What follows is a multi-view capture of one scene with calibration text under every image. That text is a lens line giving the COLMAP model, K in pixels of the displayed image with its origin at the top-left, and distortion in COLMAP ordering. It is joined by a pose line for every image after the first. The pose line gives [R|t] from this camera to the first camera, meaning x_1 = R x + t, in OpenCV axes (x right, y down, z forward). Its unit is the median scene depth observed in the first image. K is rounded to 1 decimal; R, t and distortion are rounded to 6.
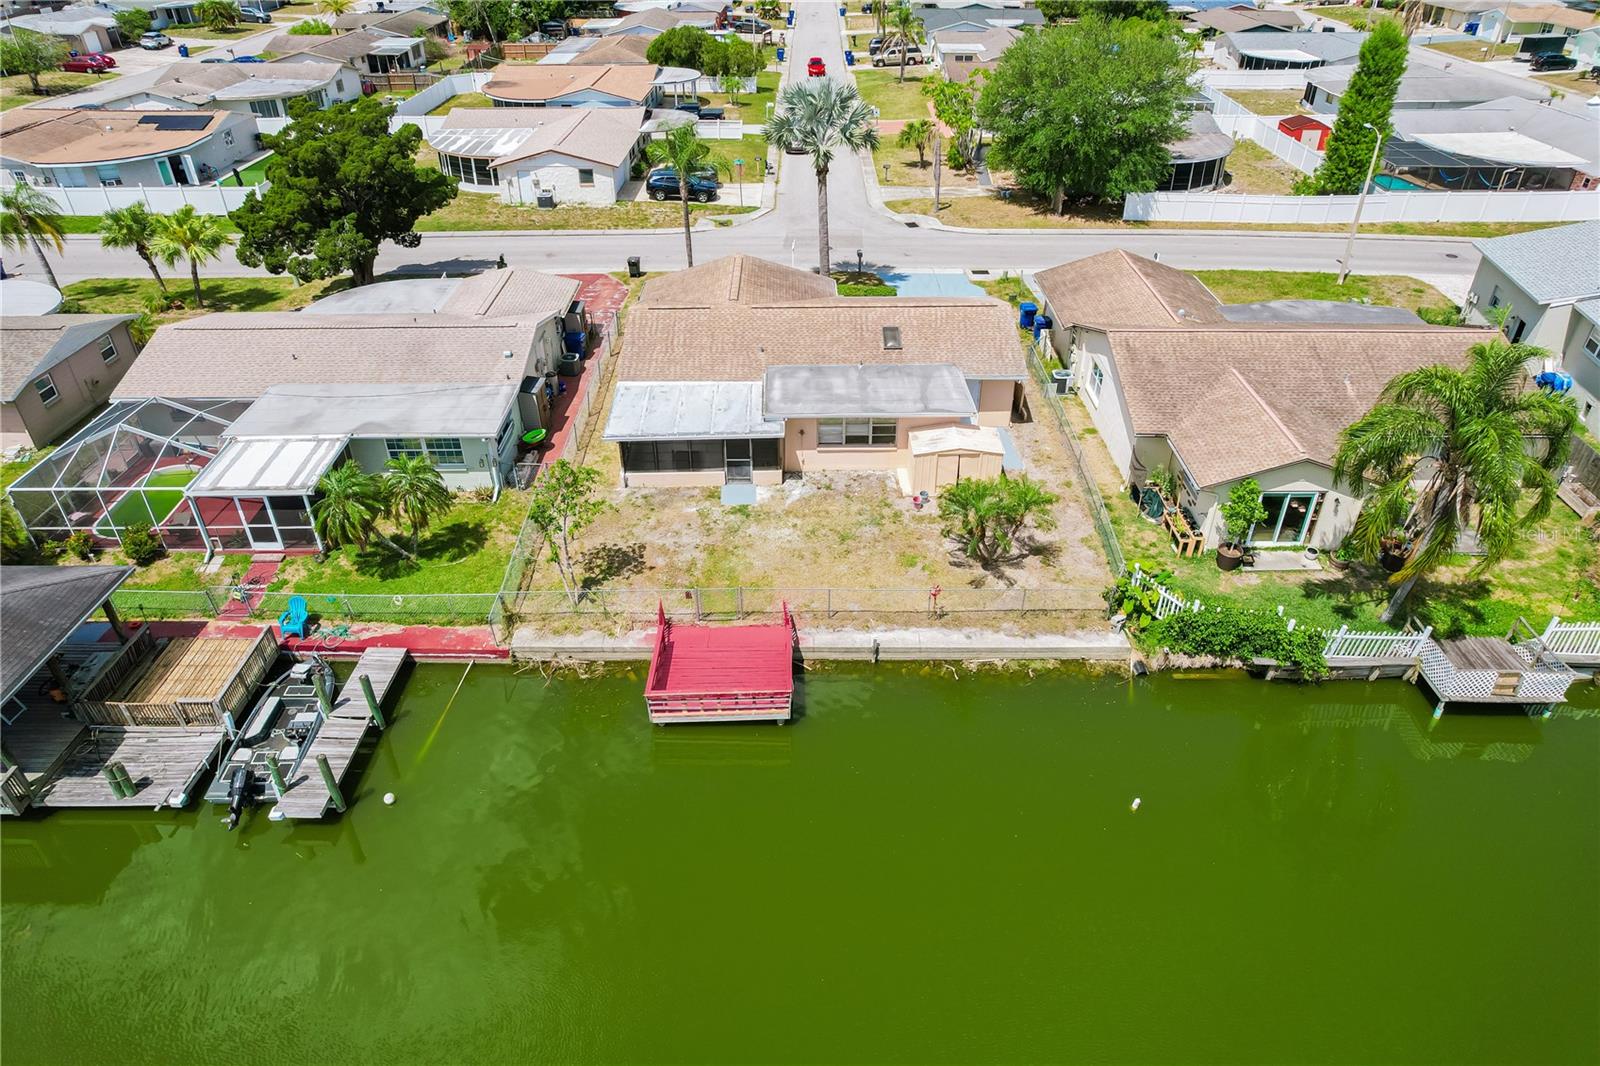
lens RADIAL K [[1018.7, 0, 809.5], [0, 1018.7, 534.1], [0, 0, 1]] dist [-0.079233, 0.068309]
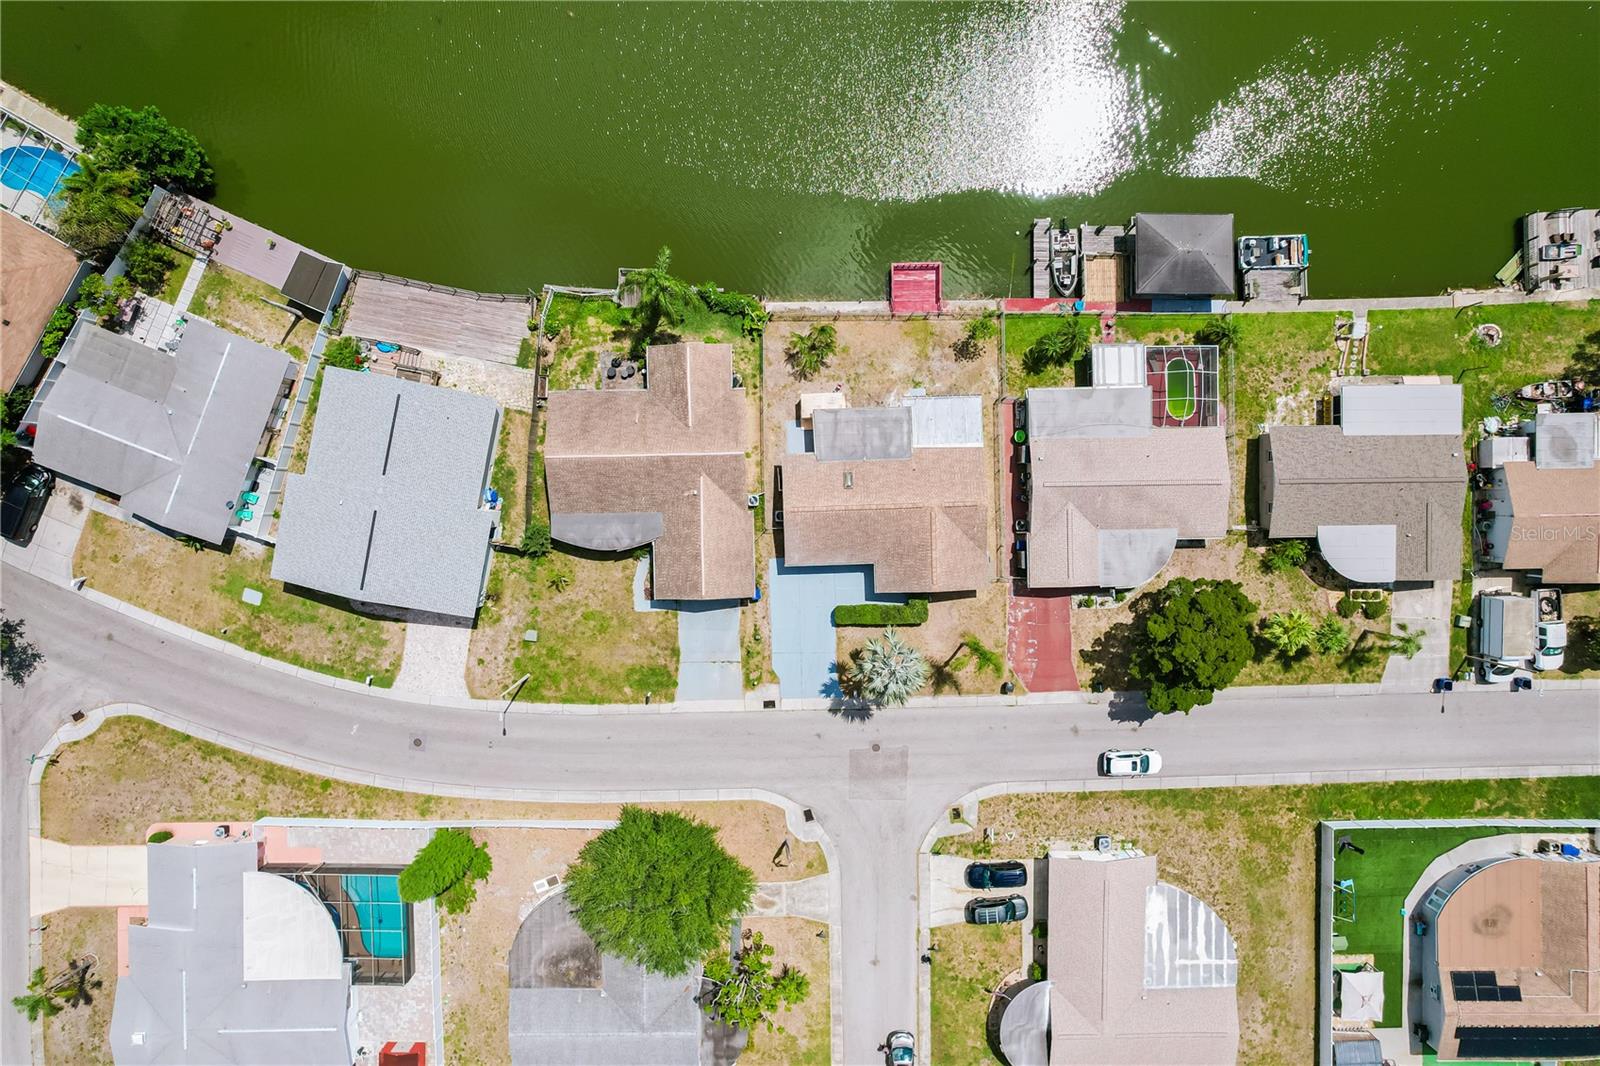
lens RADIAL K [[1018.7, 0, 814.4], [0, 1018.7, 531.2], [0, 0, 1]] dist [-0.079233, 0.068309]
pose [[-0.999879, 0.010854, -0.011133, 0.184489], [-0.015373, -0.582613, 0.812605, -1.999419], [0.002334, 0.812677, 0.582709, -0.058516]]
